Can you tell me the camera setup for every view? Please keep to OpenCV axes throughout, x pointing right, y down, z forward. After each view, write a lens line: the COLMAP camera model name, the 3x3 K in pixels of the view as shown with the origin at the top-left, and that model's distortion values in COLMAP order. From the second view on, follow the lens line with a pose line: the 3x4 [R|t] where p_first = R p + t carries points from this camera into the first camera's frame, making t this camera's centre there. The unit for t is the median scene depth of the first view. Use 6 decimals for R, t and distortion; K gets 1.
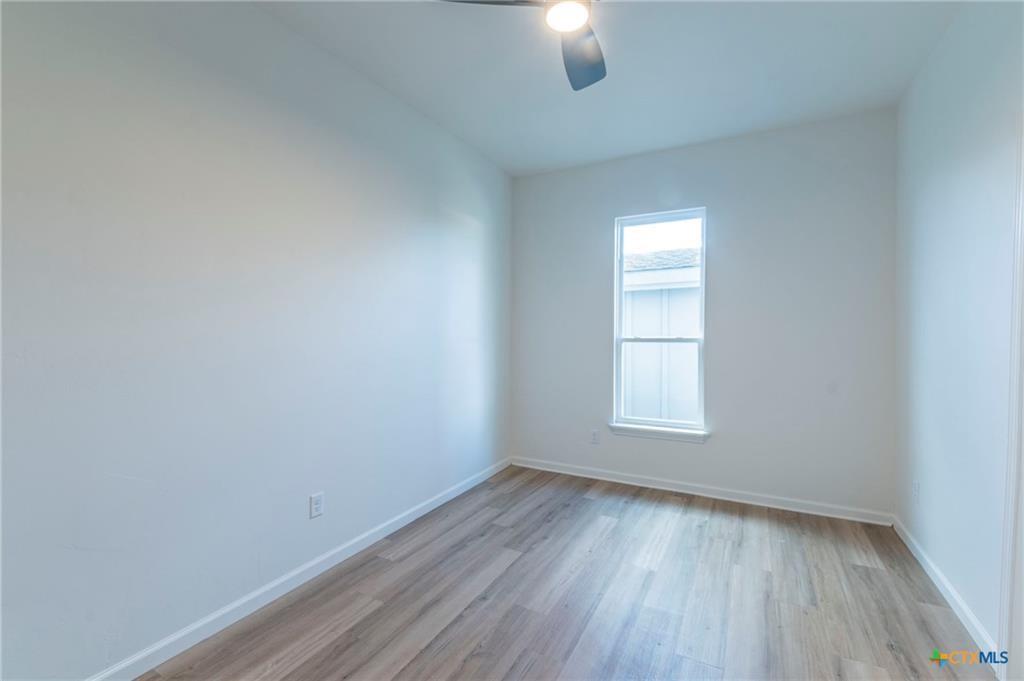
lens RADIAL K [[440.6, 0, 525.4], [0, 440.6, 341.0], [0, 0, 1]] dist [-0.000188, -0.000290]
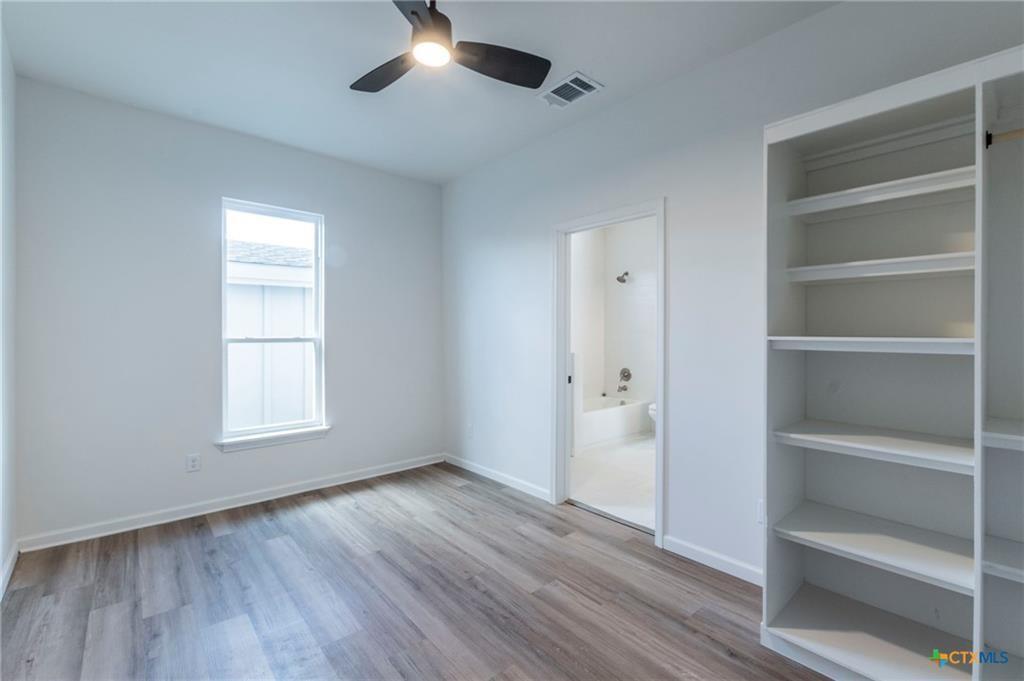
lens RADIAL K [[446.8, 0, 502.6], [0, 446.8, 332.0], [0, 0, 1]] dist [0.000496, -0.000199]
pose [[0.362740, 0.001738, 0.931889, -0.442666], [0.014458, 0.999867, -0.007493, -0.005649], [-0.931778, 0.016191, 0.362667, 0.210876]]
